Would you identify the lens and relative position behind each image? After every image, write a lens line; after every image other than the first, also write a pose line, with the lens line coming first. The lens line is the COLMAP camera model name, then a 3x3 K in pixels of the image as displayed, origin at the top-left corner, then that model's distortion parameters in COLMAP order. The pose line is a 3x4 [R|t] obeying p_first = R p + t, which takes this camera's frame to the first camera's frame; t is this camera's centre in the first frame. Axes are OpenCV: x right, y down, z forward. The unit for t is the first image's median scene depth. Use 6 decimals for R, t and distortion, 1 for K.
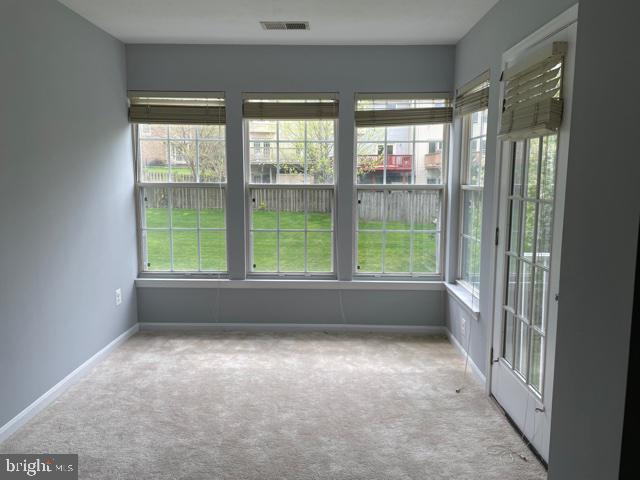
lens RADIAL K [[480.8, 0, 323.2], [0, 480.8, 232.7], [0, 0, 1]] dist [0.051748, -0.019903]
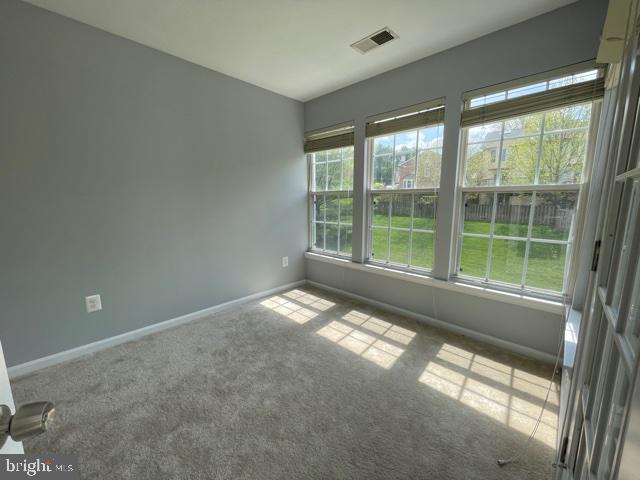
lens RADIAL K [[260.4, 0, 319.4], [0, 260.4, 238.3], [0, 0, 1]] dist [-0.003356, -0.000363]
pose [[0.730529, 0.095376, -0.676188, 0.240604], [-0.074640, 0.995418, 0.059765, -0.005287], [0.678790, 0.006811, 0.734301, 0.424607]]
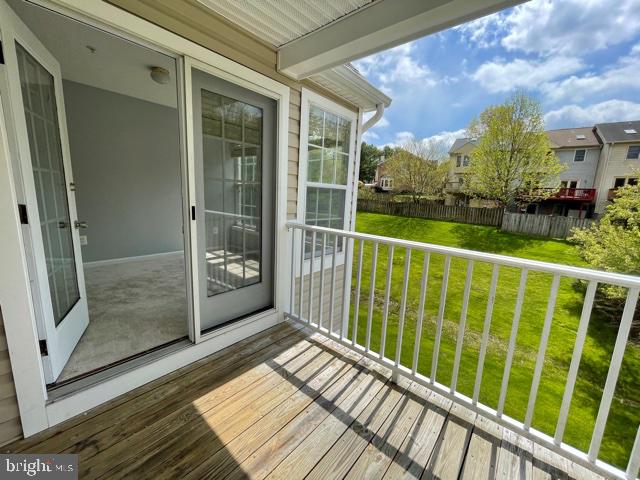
lens RADIAL K [[260.4, 0, 319.0], [0, 260.4, 235.3], [0, 0, 1]] dist [-0.003356, -0.000363]
pose [[0.763467, 0.133897, -0.631814, 0.768952], [-0.121249, 0.990594, 0.063417, 0.013342], [0.634363, 0.028190, 0.772521, 0.323018]]
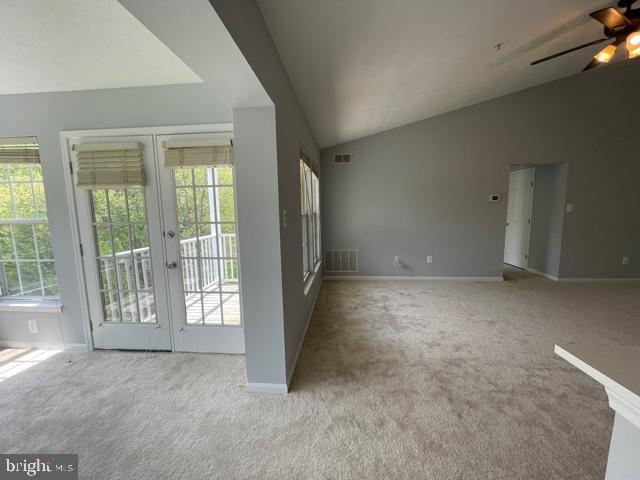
lens RADIAL K [[260.4, 0, 320.7], [0, 260.4, 240.4], [0, 0, 1]] dist [-0.003356, -0.000363]
pose [[0.074262, -0.128848, 0.988880, -0.296492], [0.134896, 0.983802, 0.118056, -0.012572], [-0.988073, 0.124629, 0.090440, 0.120269]]
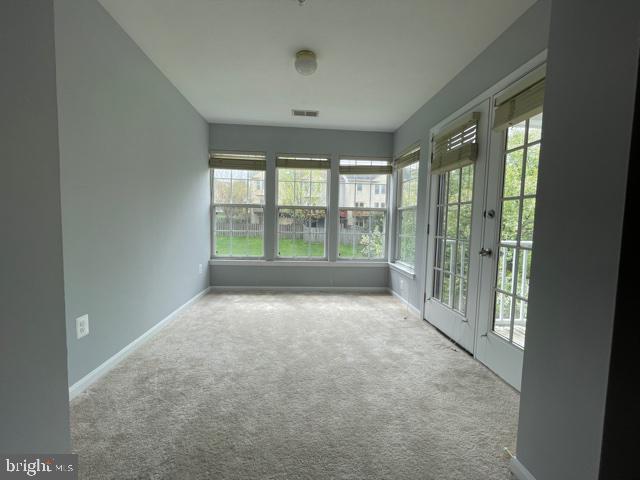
lens RADIAL K [[260.4, 0, 319.9], [0, 260.4, 238.4], [0, 0, 1]] dist [-0.003356, -0.000363]
pose [[0.995521, 0.011247, 0.093870, -0.094962], [-0.006329, 0.998599, -0.052528, 0.069842], [-0.094329, 0.051699, 0.994198, 0.063311]]
